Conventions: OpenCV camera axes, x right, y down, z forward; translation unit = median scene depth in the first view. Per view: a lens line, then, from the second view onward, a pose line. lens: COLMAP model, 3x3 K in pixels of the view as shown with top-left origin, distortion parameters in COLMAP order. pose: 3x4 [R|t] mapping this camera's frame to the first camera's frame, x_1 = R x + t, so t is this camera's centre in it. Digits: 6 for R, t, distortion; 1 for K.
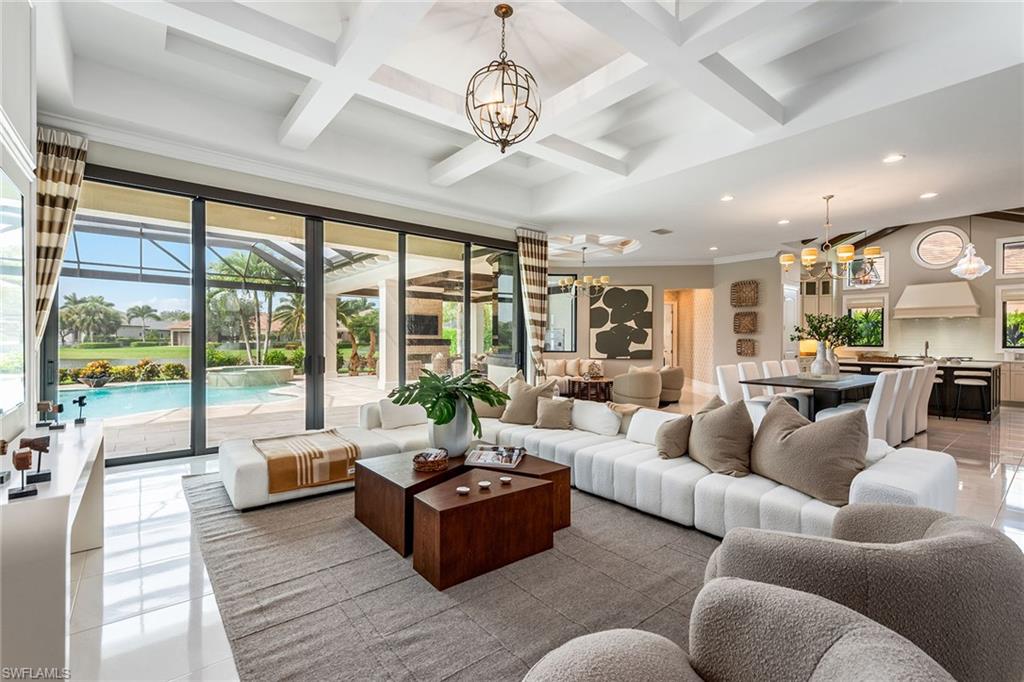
lens RADIAL K [[457.7, 0, 511.3], [0, 457.7, 342.2], [0, 0, 1]] dist [0.014256, -0.003931]
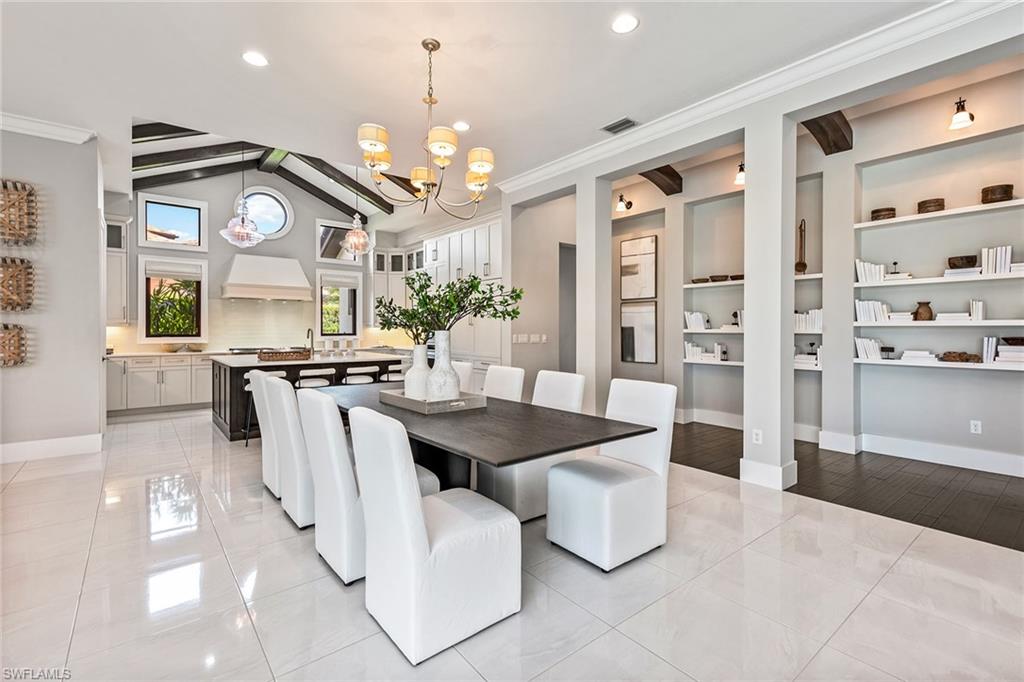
lens RADIAL K [[457.7, 0, 509.6], [0, 457.7, 331.6], [0, 0, 1]] dist [0.014256, -0.003931]
pose [[0.012009, -0.006451, 0.999907, 0.107264], [-0.000380, 0.999979, 0.006456, -0.001739], [-0.999928, -0.000458, 0.012006, 0.505499]]
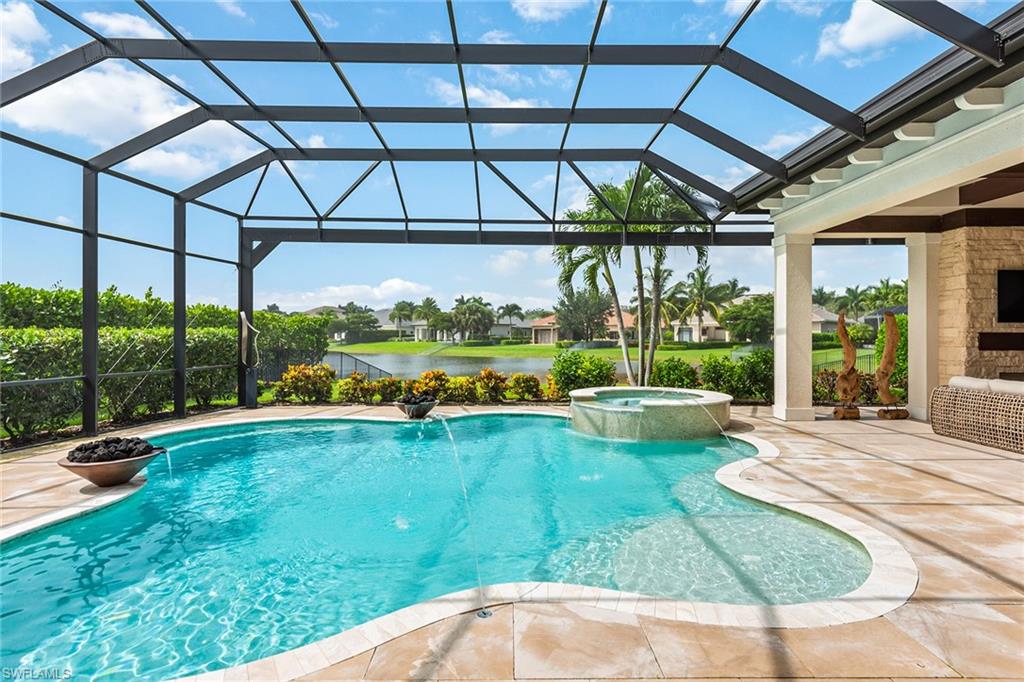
lens RADIAL K [[547.5, 0, 517.5], [0, 547.5, 336.5], [0, 0, 1]] dist [0.017988, 0.000208]
pose [[0.785553, -0.005064, -0.618774, -0.413377], [0.001173, 0.999977, -0.006696, -0.003538], [0.618793, 0.004534, 0.785541, 0.606169]]
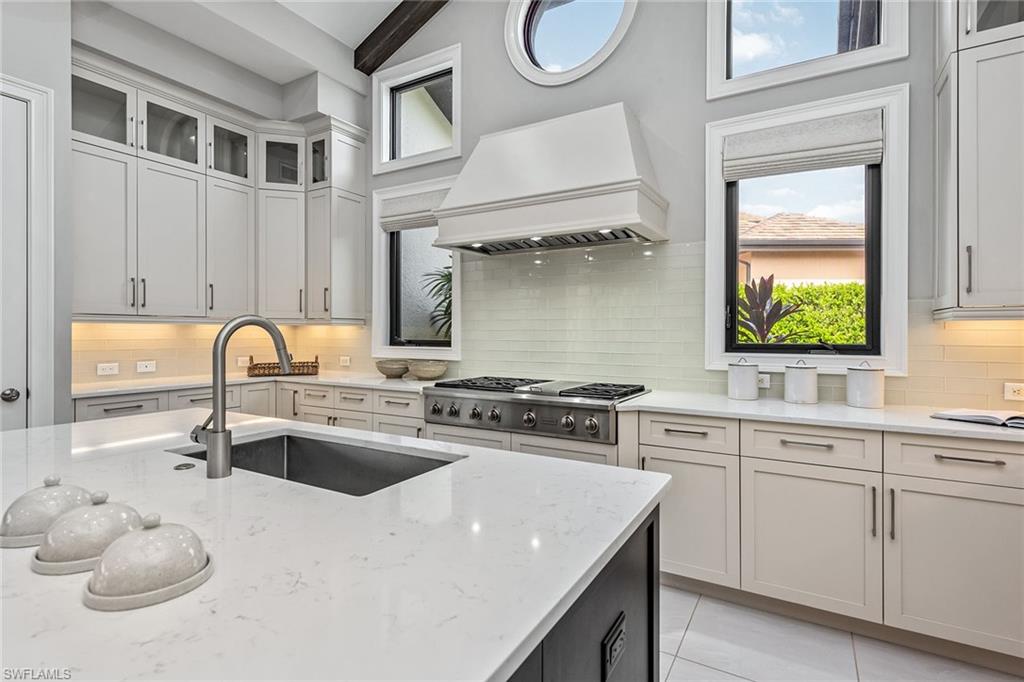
lens RADIAL K [[495.9, 0, 515.5], [0, 495.9, 333.2], [0, 0, 1]] dist [0.004782, -0.000479]
pose [[0.937023, 0.000497, 0.349267, 0.706570], [-0.000118, 0.999999, -0.001106, 0.001701], [-0.349267, 0.000995, 0.937023, 0.644374]]
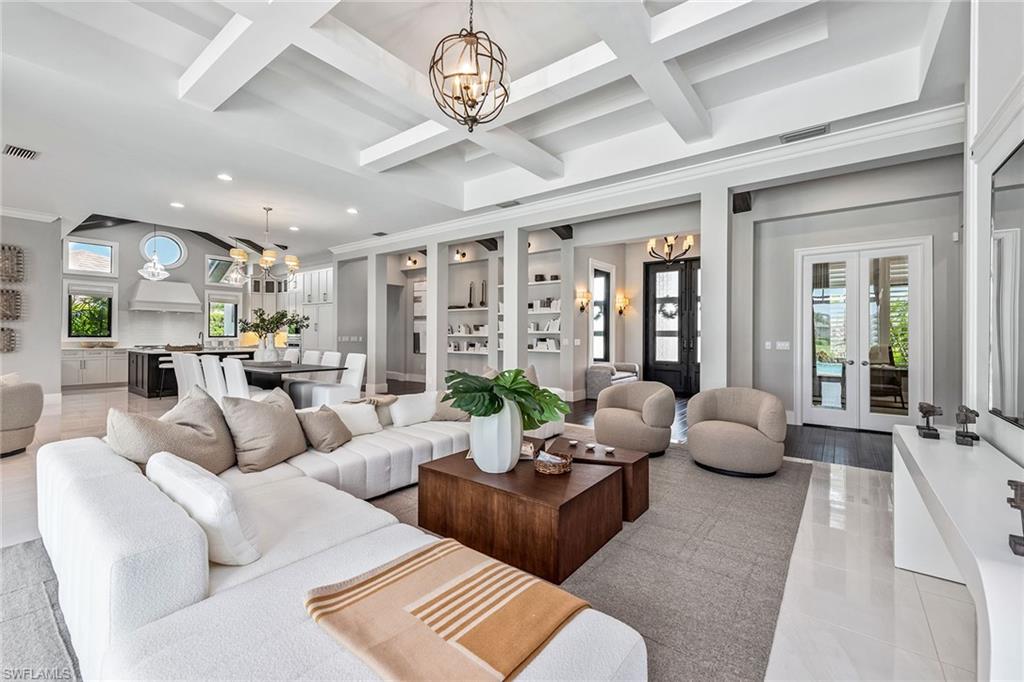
lens RADIAL K [[422.4, 0, 515.6], [0, 422.4, 336.3], [0, 0, 1]] dist [0.009790, -0.003022]
pose [[-0.228190, -0.004473, 0.973606, -0.276667], [-0.007620, 0.999967, 0.002808, -0.000335], [-0.973587, -0.006778, -0.228216, 0.350216]]
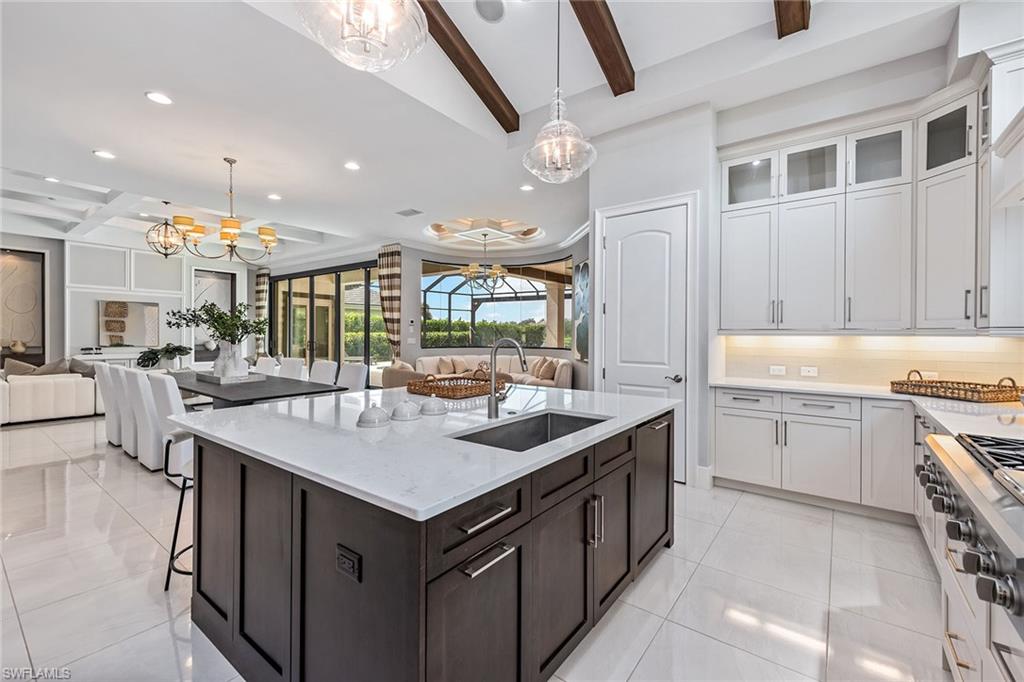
lens RADIAL K [[422.4, 0, 509.3], [0, 422.4, 338.3], [0, 0, 1]] dist [0.009790, -0.003022]
pose [[0.235361, 0.007649, -0.971878, 0.855307], [-0.009126, 0.999942, 0.005660, -0.002384], [0.971865, 0.007537, 0.235418, 0.726885]]
